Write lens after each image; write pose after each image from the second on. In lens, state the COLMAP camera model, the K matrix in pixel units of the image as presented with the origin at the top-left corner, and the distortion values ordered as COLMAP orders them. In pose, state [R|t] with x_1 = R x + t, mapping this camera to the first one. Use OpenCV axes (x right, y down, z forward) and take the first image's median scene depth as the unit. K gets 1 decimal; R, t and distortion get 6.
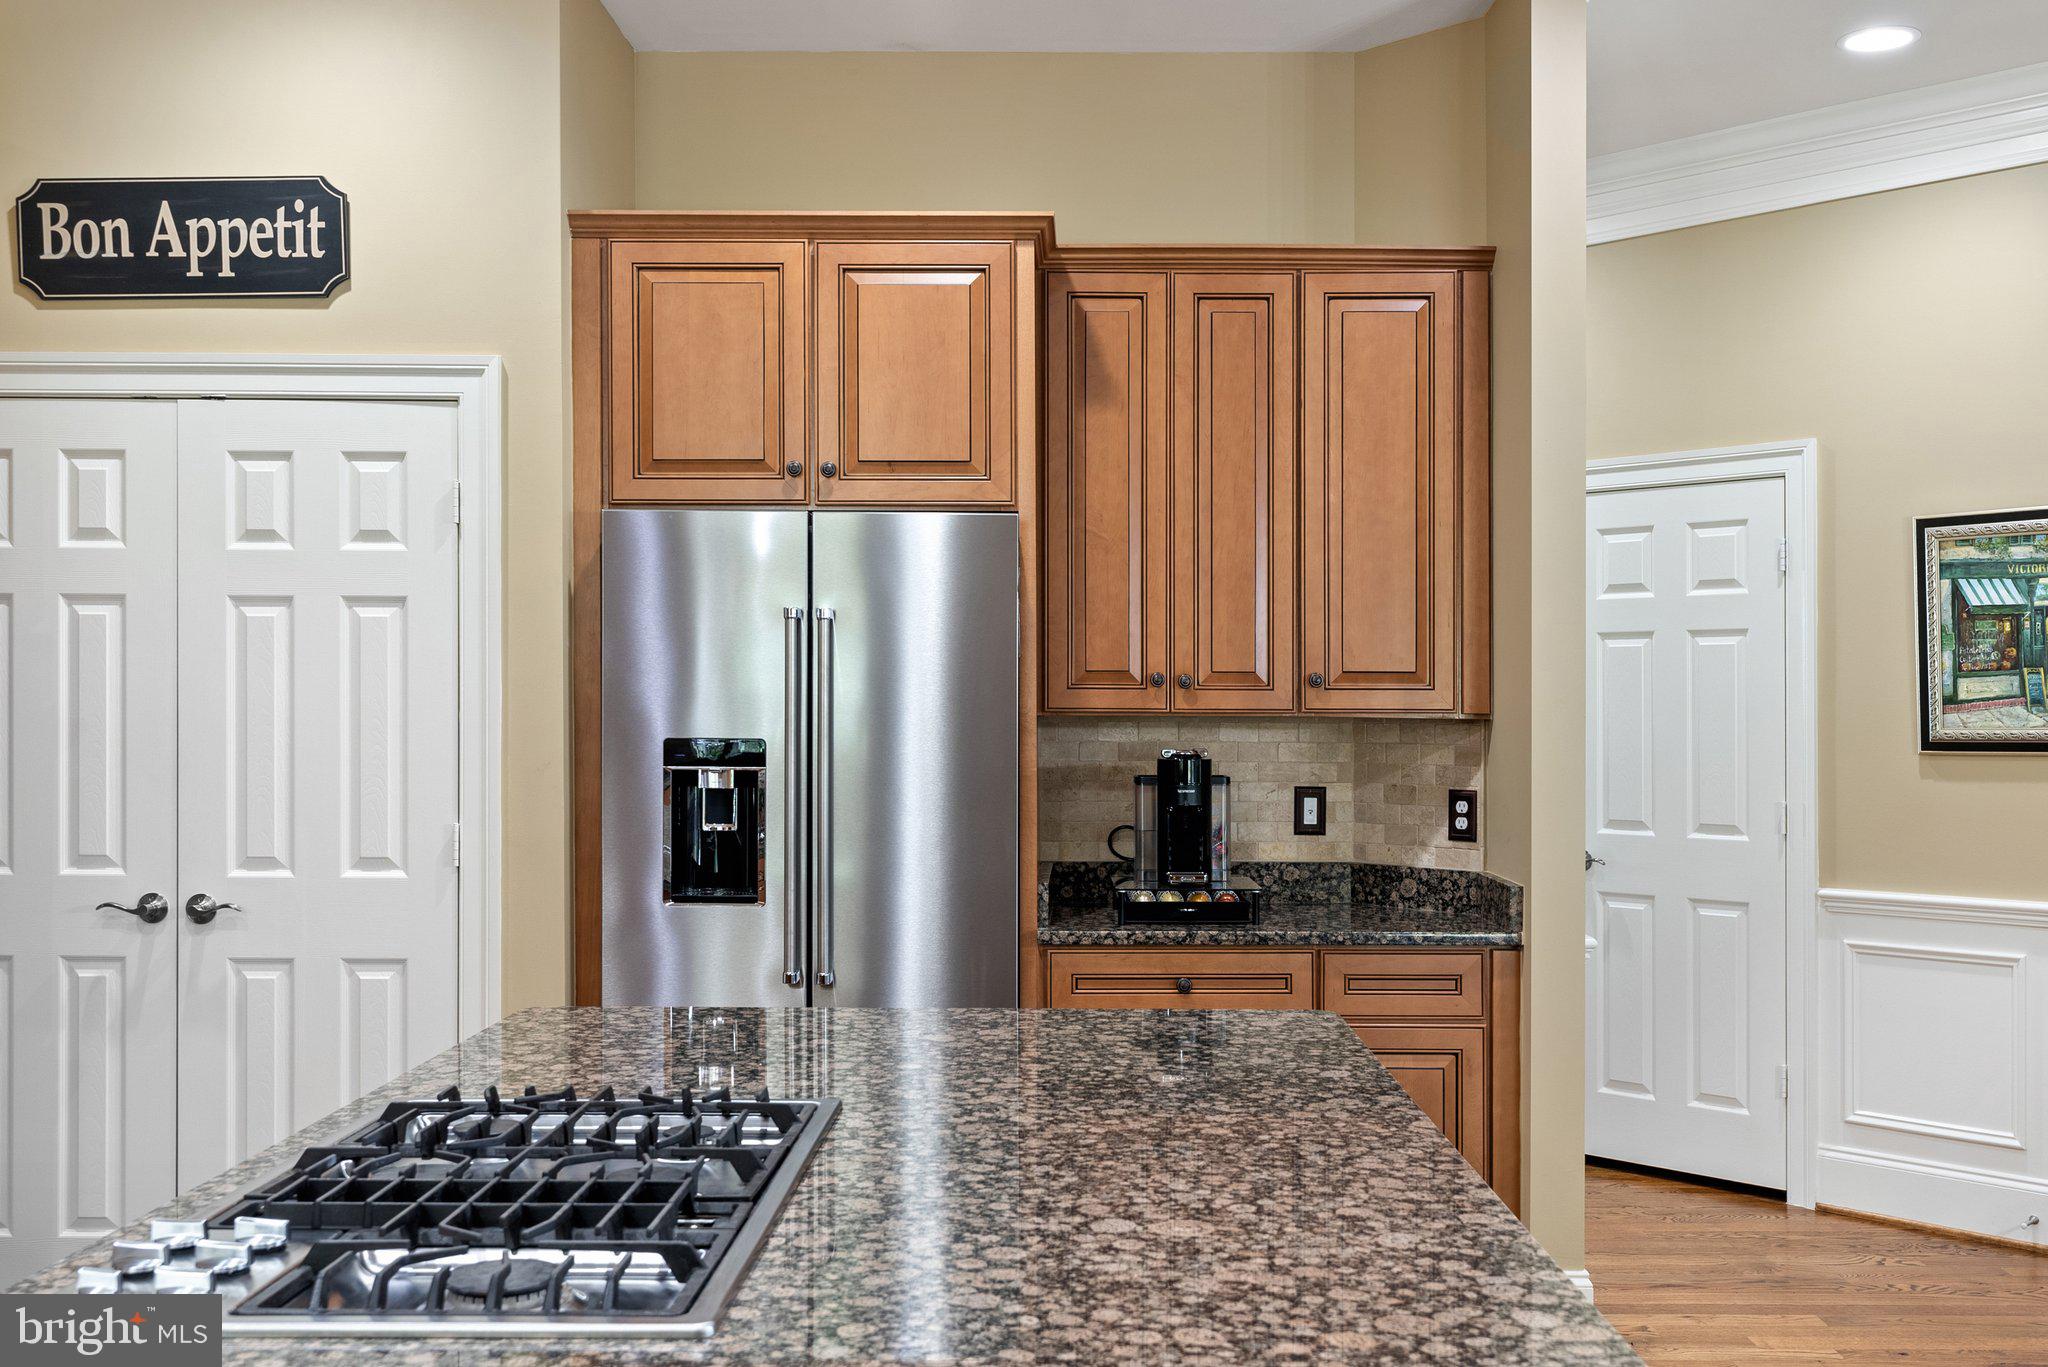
lens RADIAL K [[2025.6, 0, 1023.7], [0, 2025.6, 684.6], [0, 0, 1]] dist [0.013672, 0.000000]
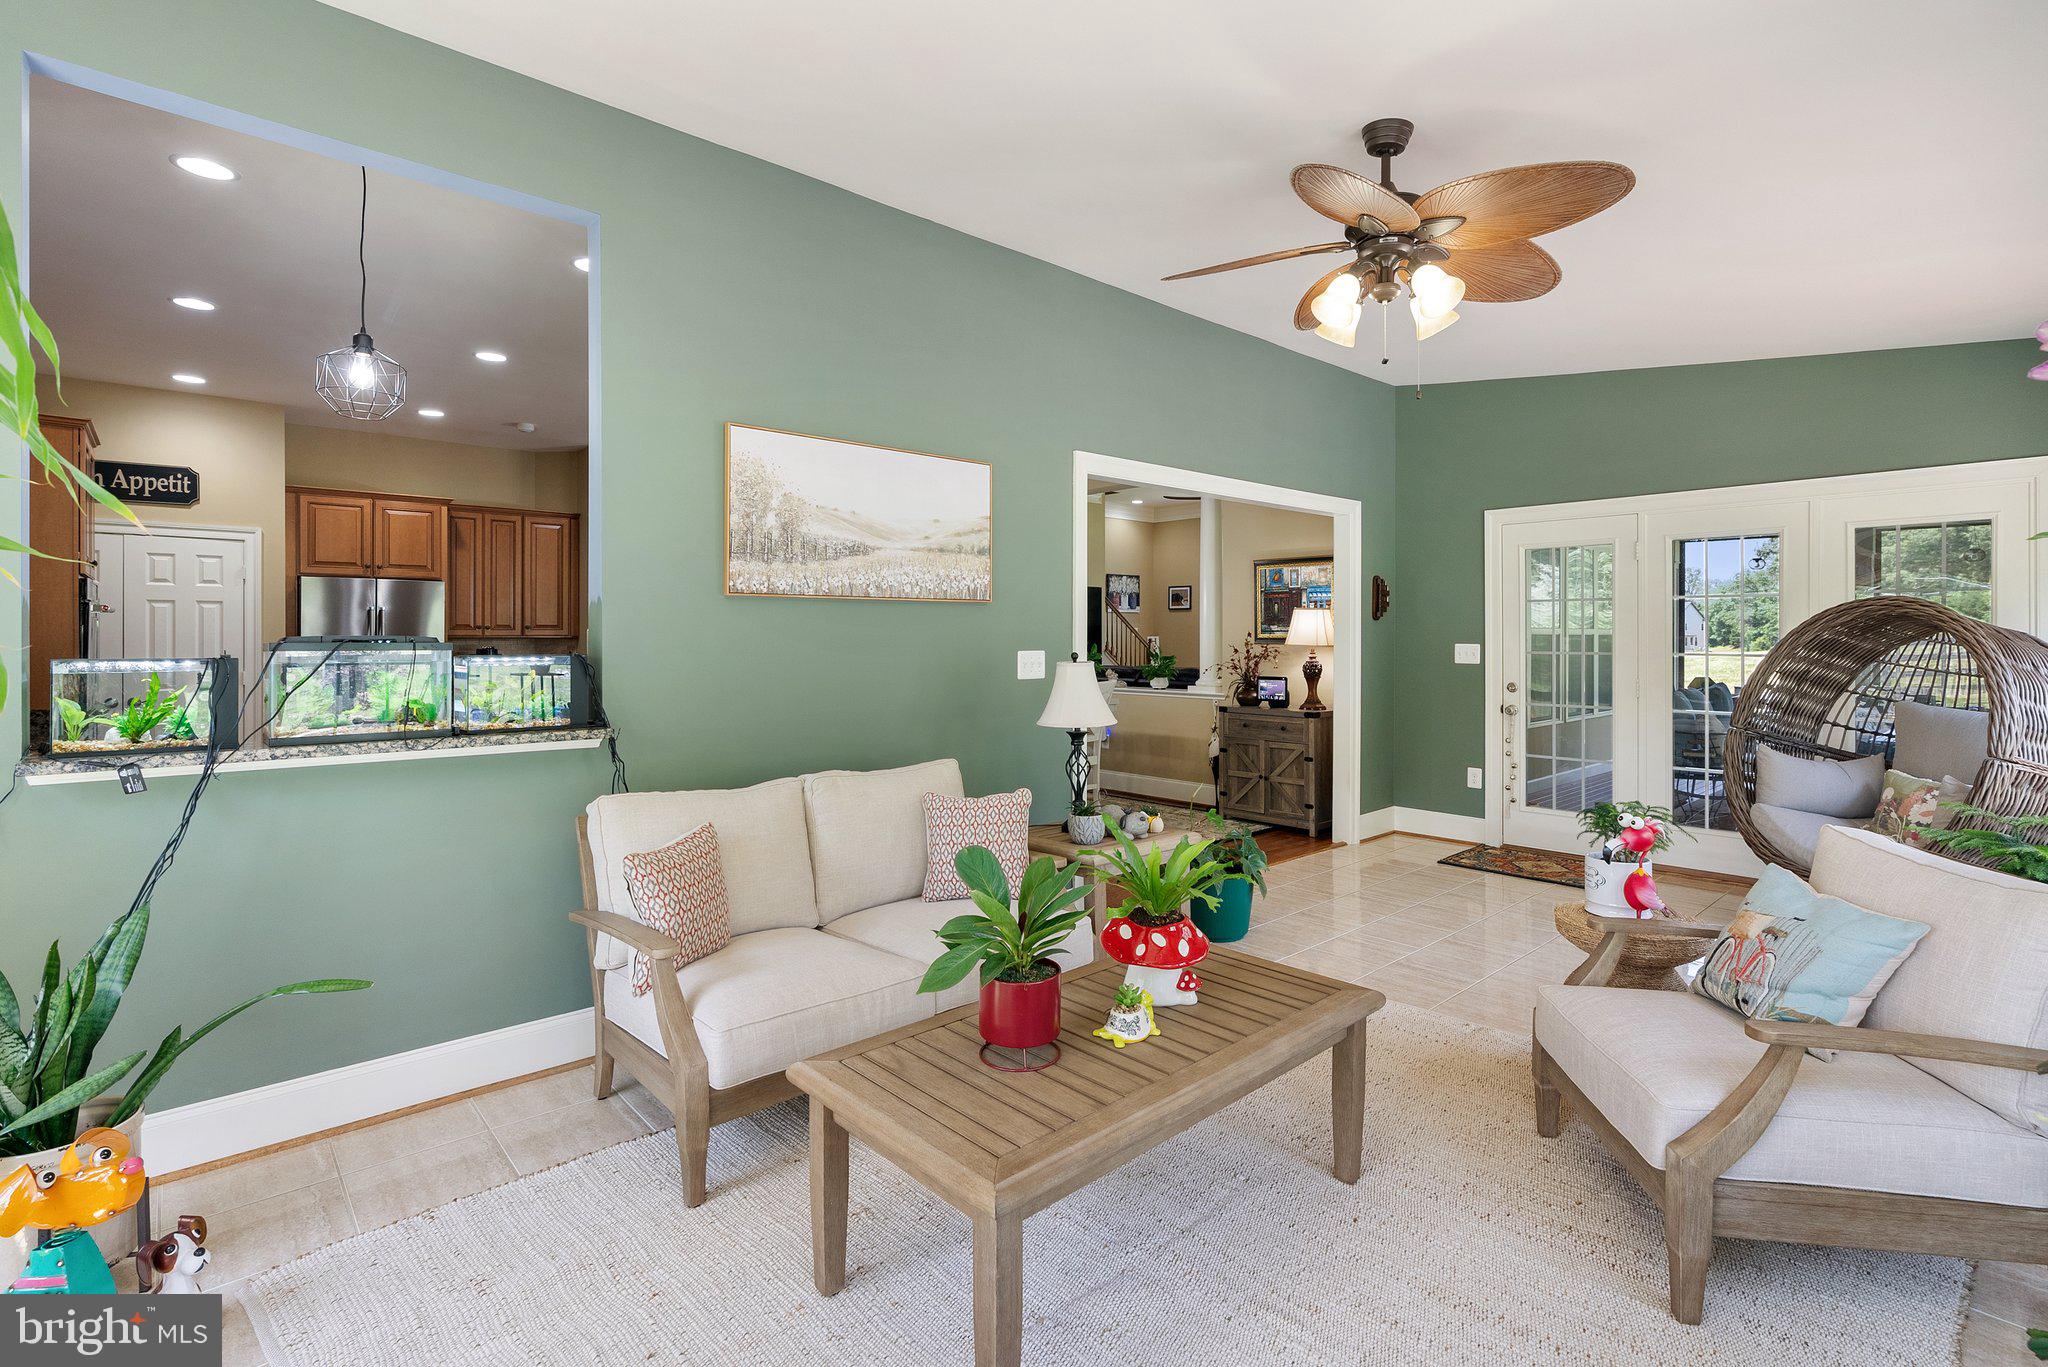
lens RADIAL K [[933.9, 0, 1045.6], [0, 933.9, 628.8], [0, 0, 1]] dist [-0.009403, 0.003540]
pose [[0.721569, -0.000126, 0.692343, -0.346748], [-0.003208, 0.999989, 0.003525, -0.008384], [-0.692336, -0.004764, 0.721560, -0.863831]]
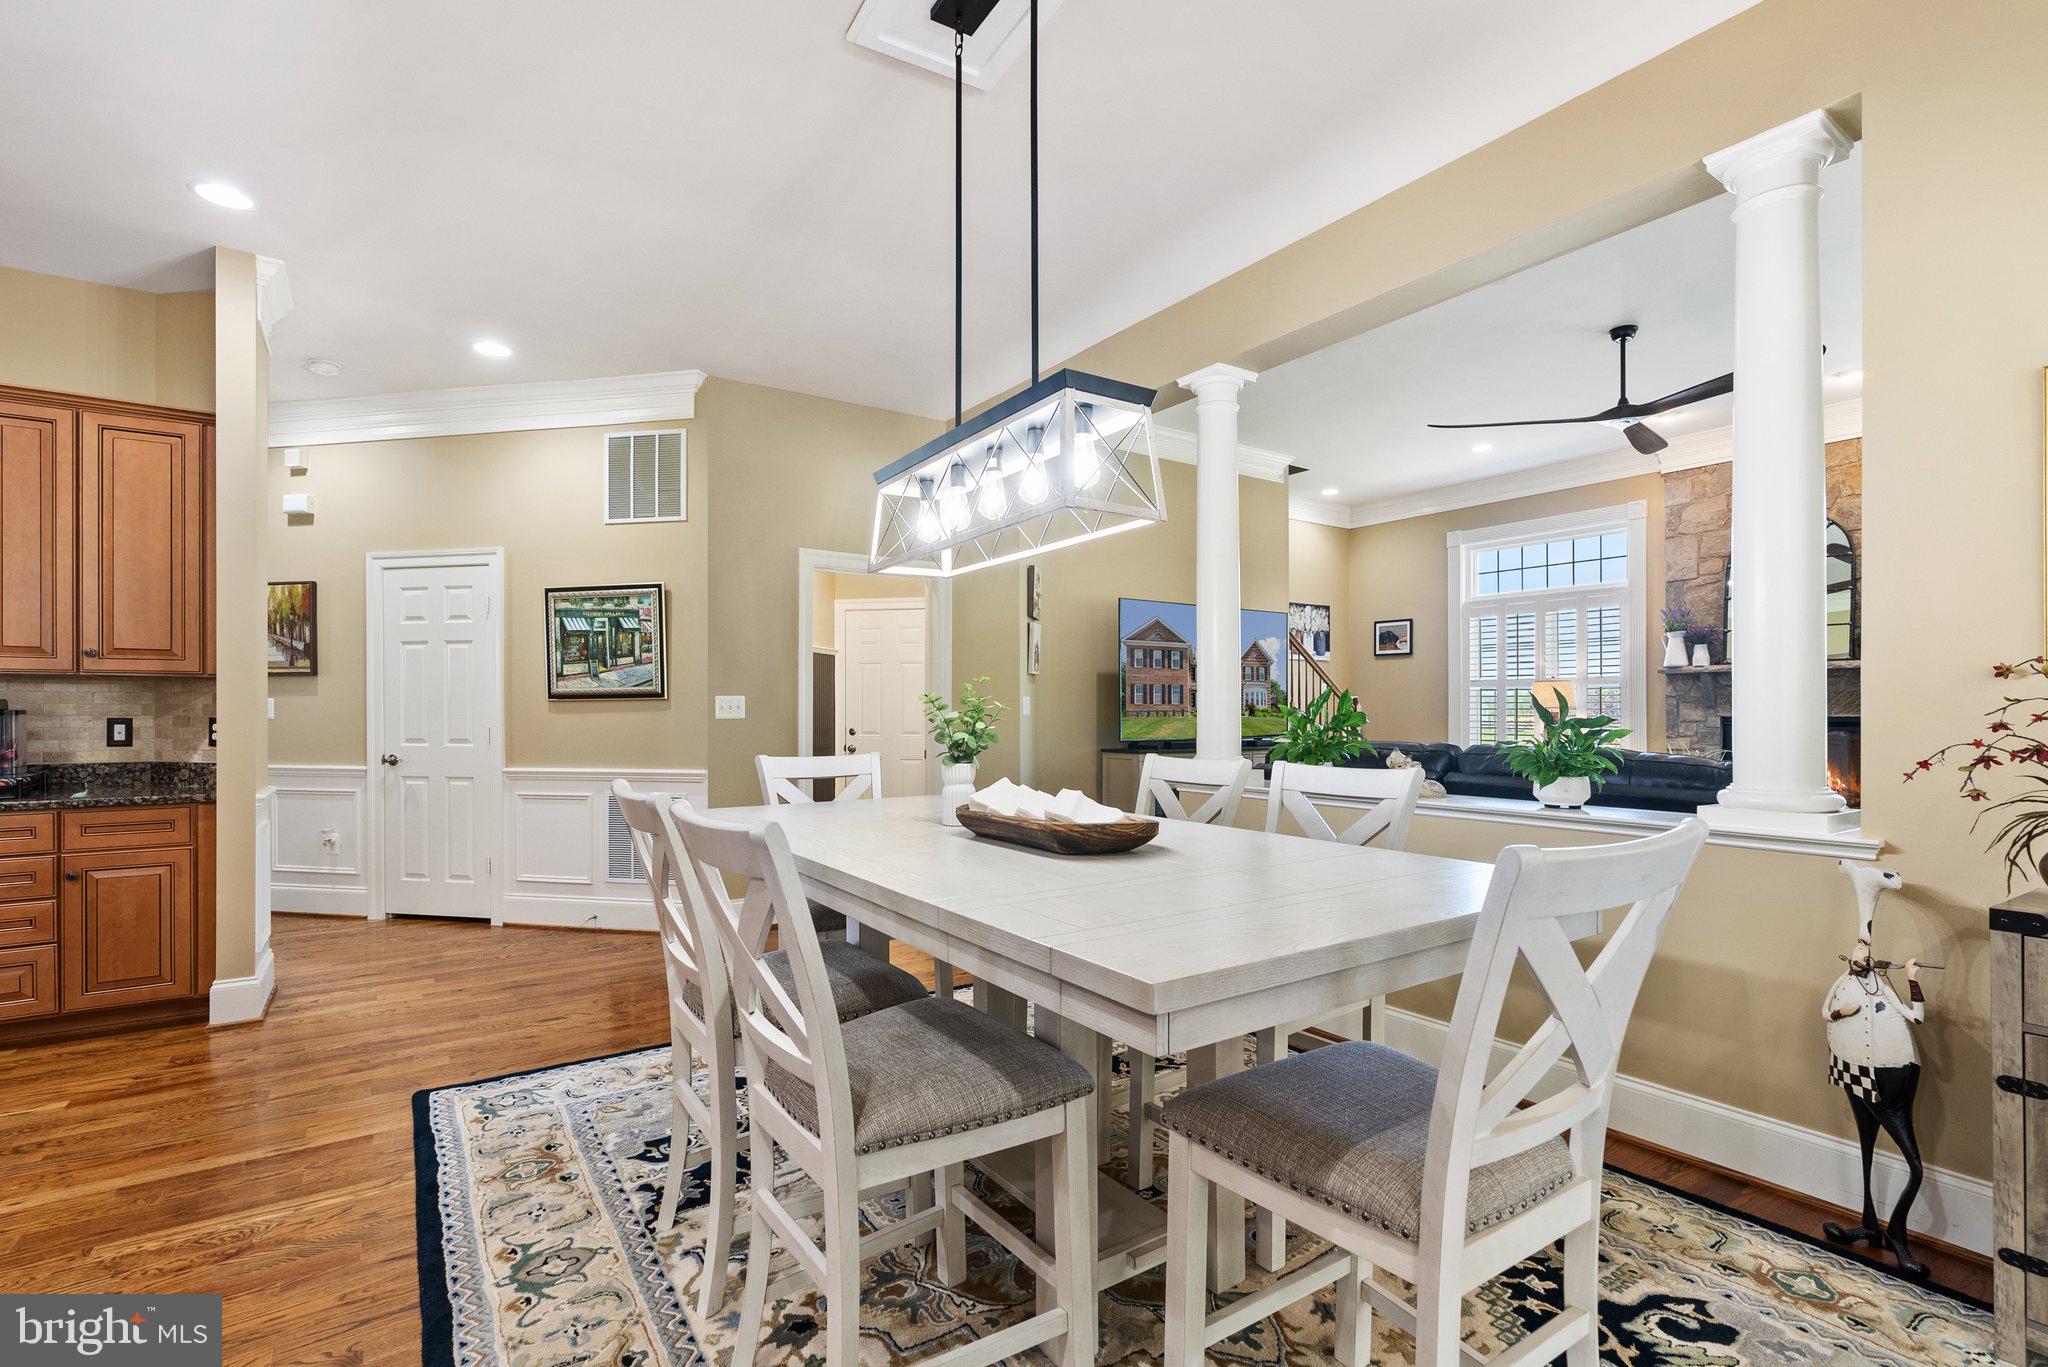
lens RADIAL K [[933.9, 0, 1013.2], [0, 933.9, 695.0], [0, 0, 1]] dist [-0.009403, 0.003540]
pose [[0.825943, 0.001082, 0.563752, 0.341936], [-0.000113, 0.999998, -0.001754, 0.034240], [-0.563753, 0.001385, 0.825942, -0.072319]]
